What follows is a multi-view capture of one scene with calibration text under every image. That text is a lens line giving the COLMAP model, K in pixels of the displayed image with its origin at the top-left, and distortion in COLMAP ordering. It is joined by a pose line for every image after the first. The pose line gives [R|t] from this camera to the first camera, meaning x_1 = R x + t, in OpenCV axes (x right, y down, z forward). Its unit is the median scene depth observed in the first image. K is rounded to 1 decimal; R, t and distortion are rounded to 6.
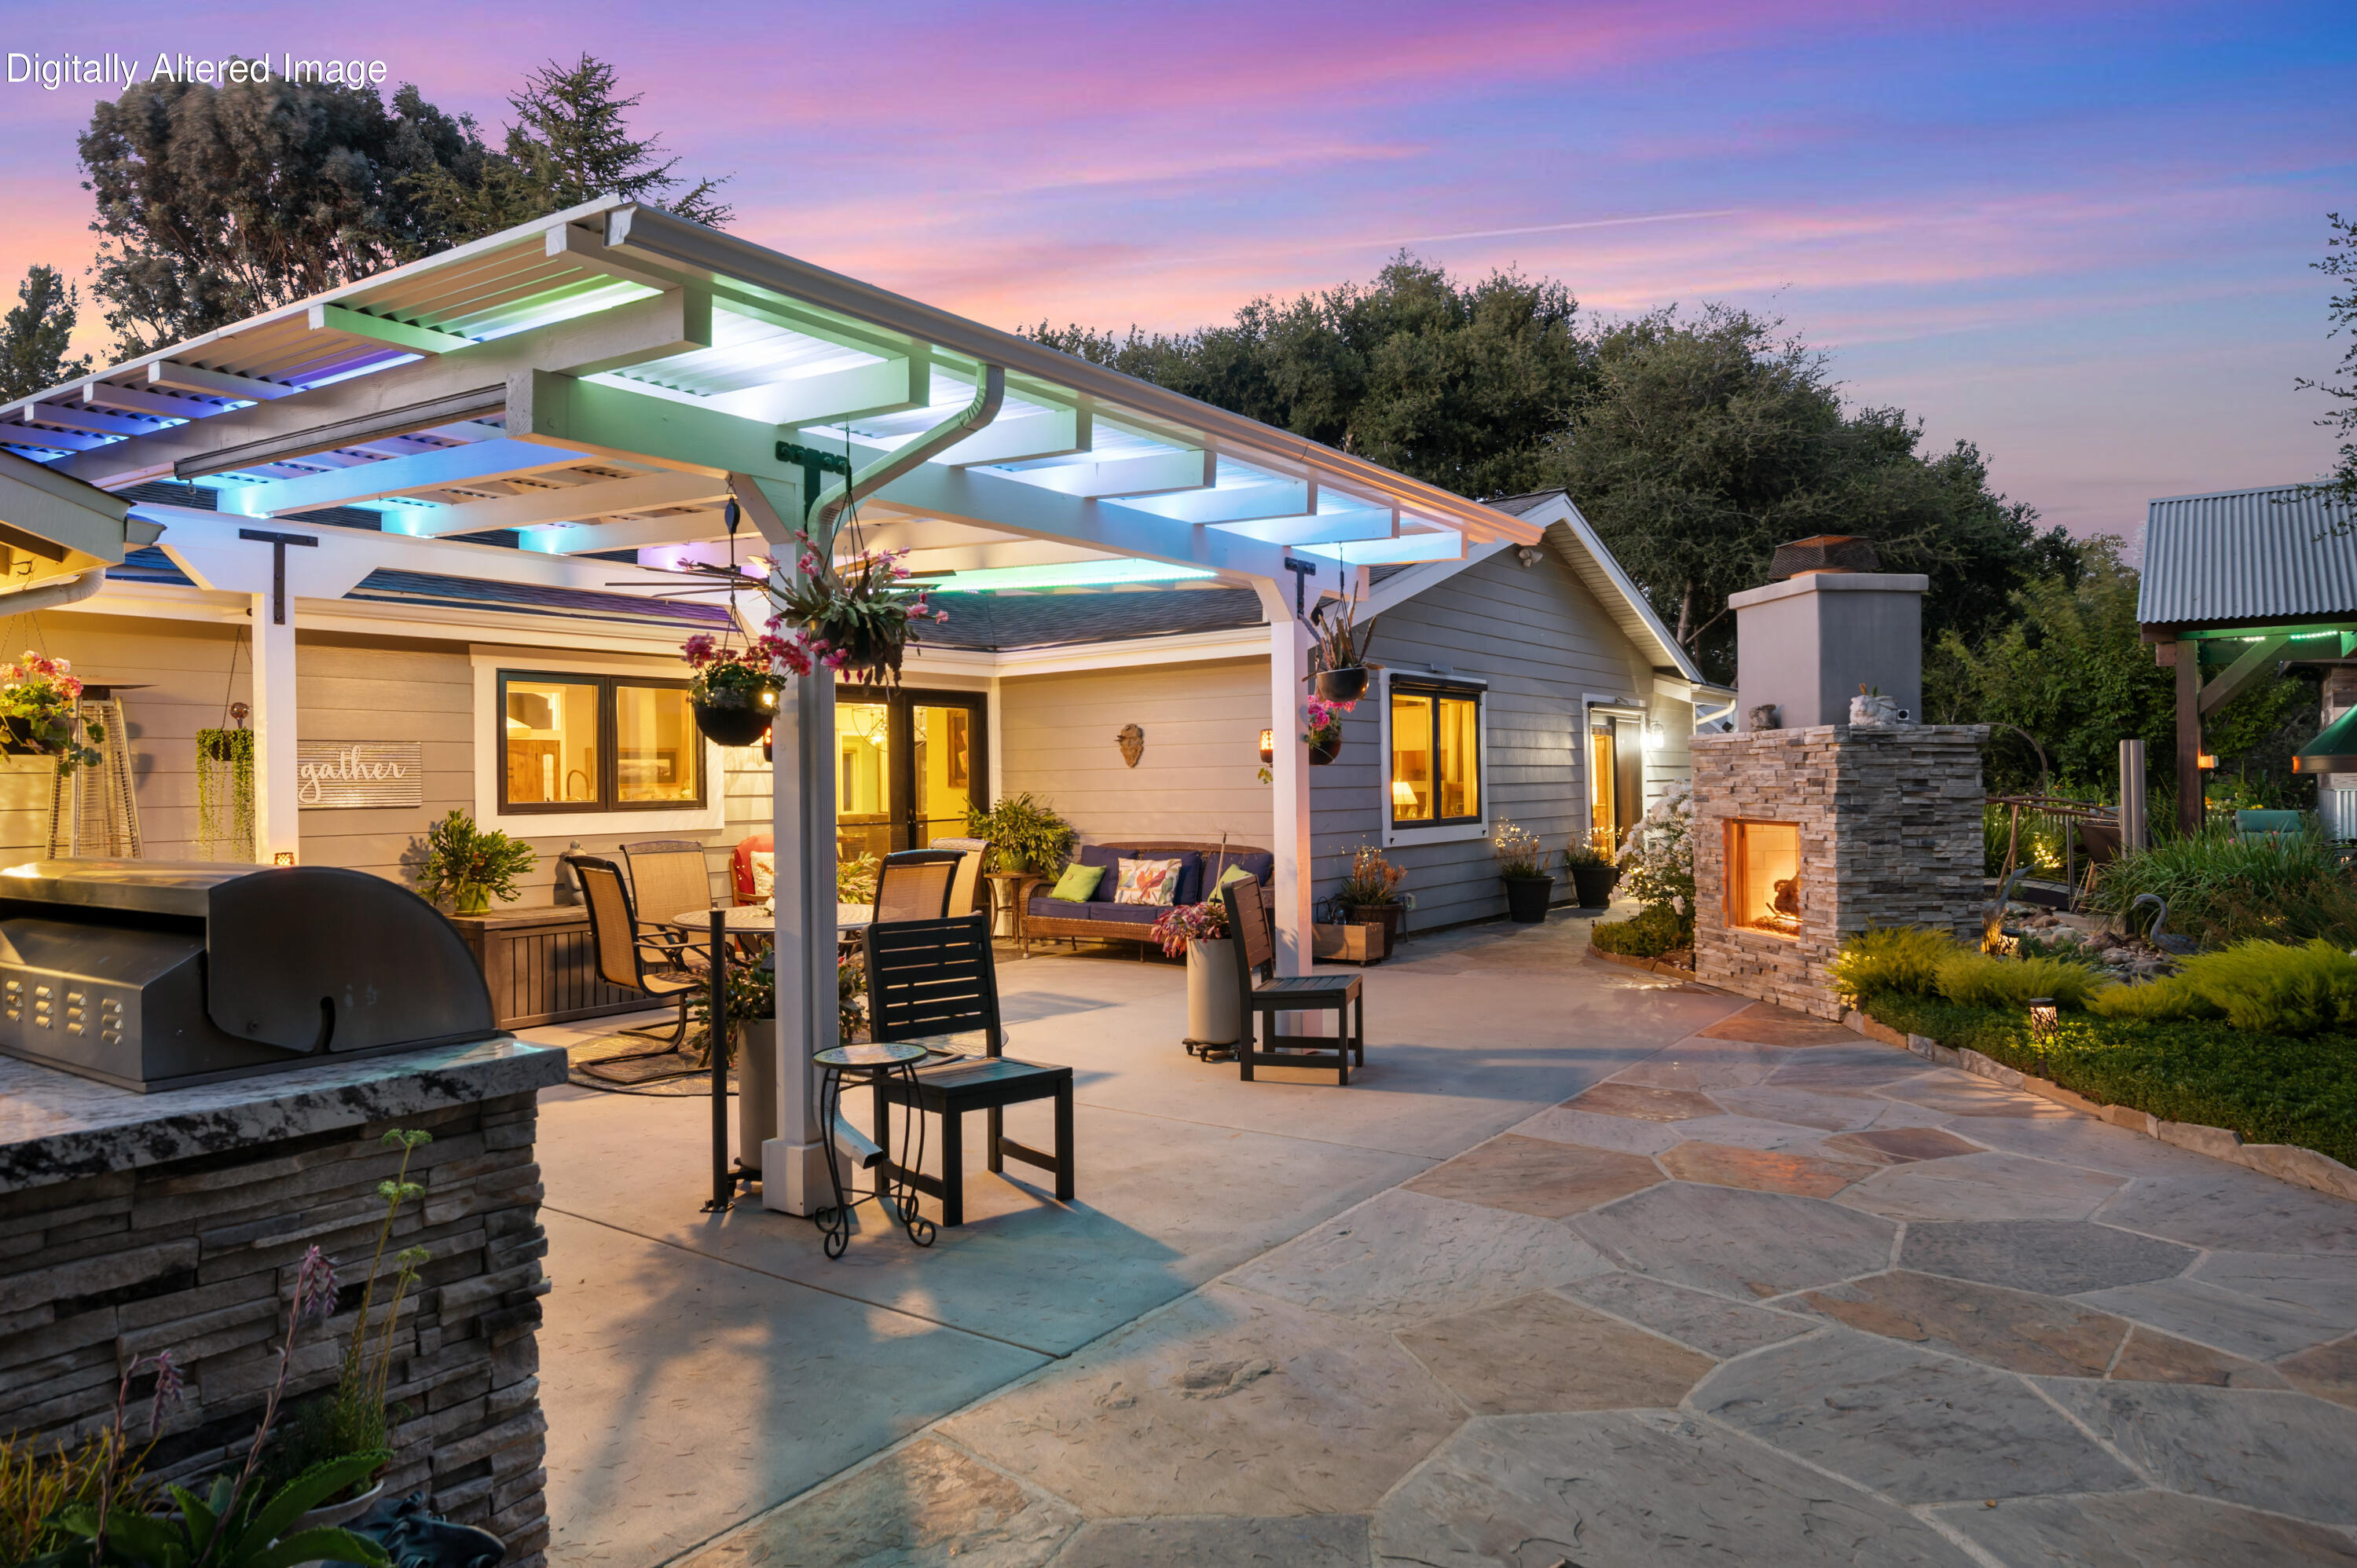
lens RADIAL K [[1514.4, 0, 1178.5], [0, 1514.4, 784.0], [0, 0, 1]] dist [-0.000515, -0.000046]
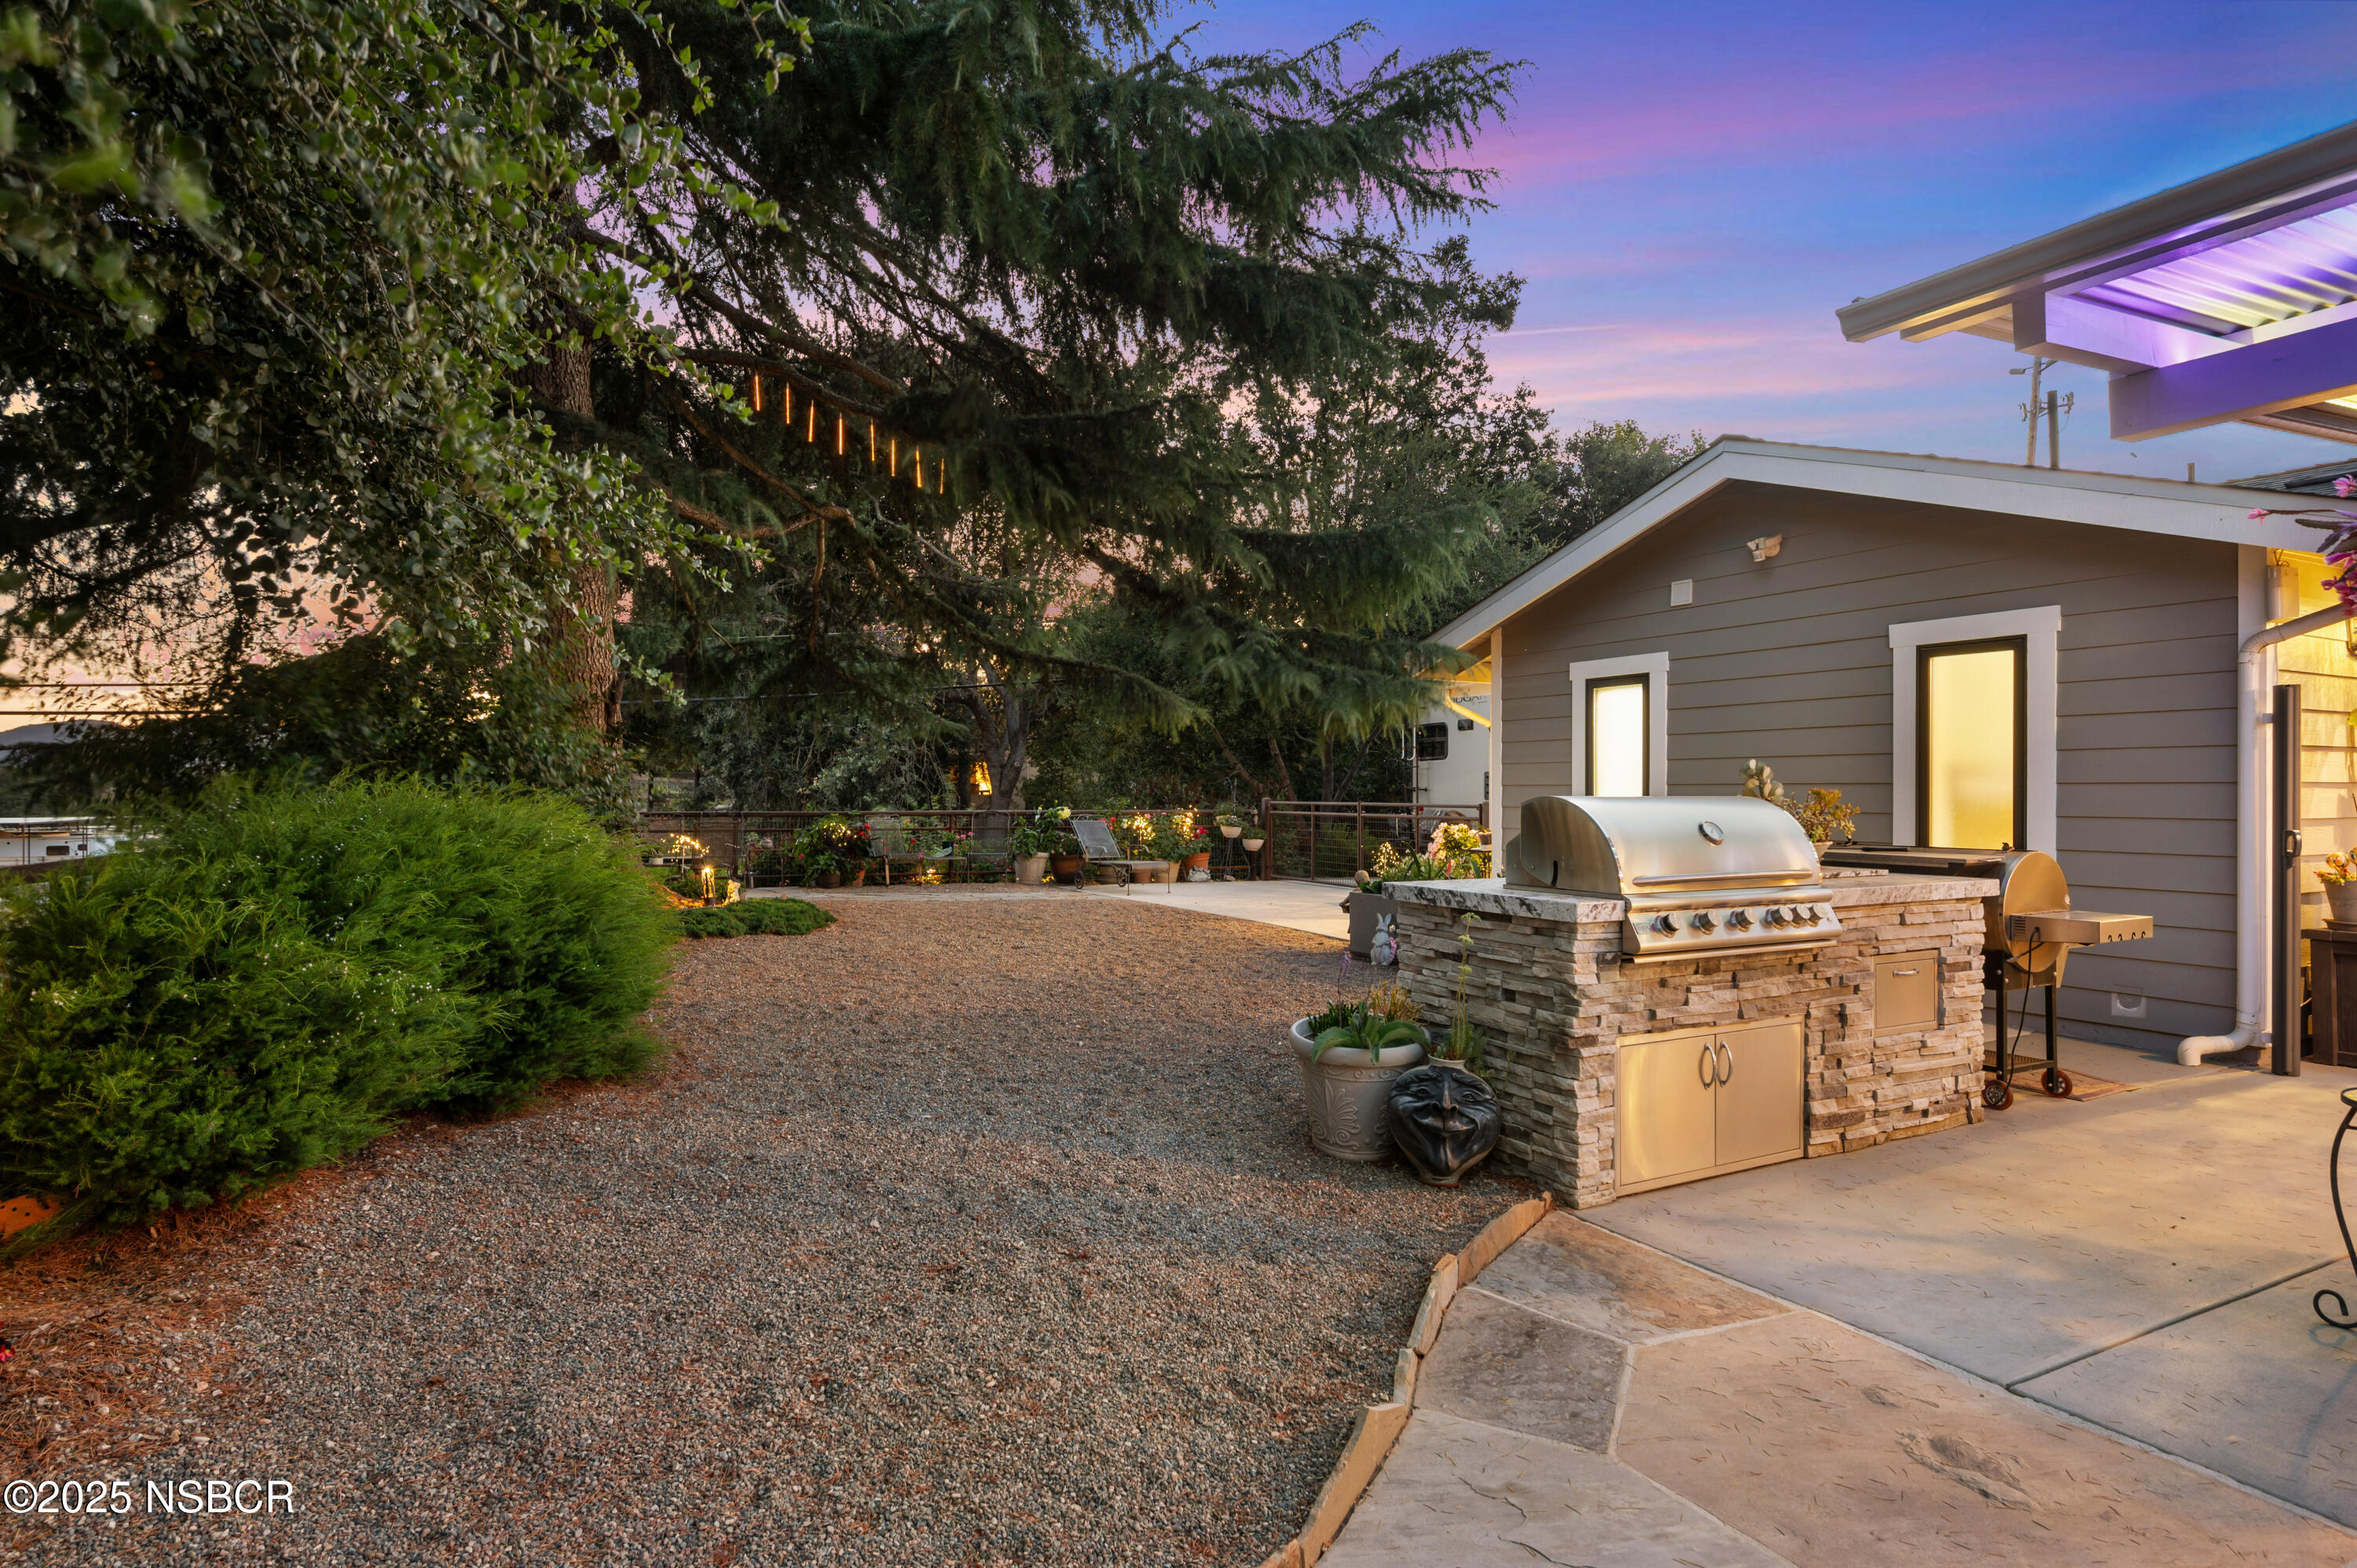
lens RADIAL K [[1268.9, 0, 1177.6], [0, 1268.9, 750.6], [0, 0, 1]] dist [-0.001934, 0.001540]
pose [[-0.455987, -0.008165, -0.889949, 0.870969], [-0.002414, 0.999966, -0.007937, 0.003375], [0.889983, -0.001471, -0.455991, 0.949547]]
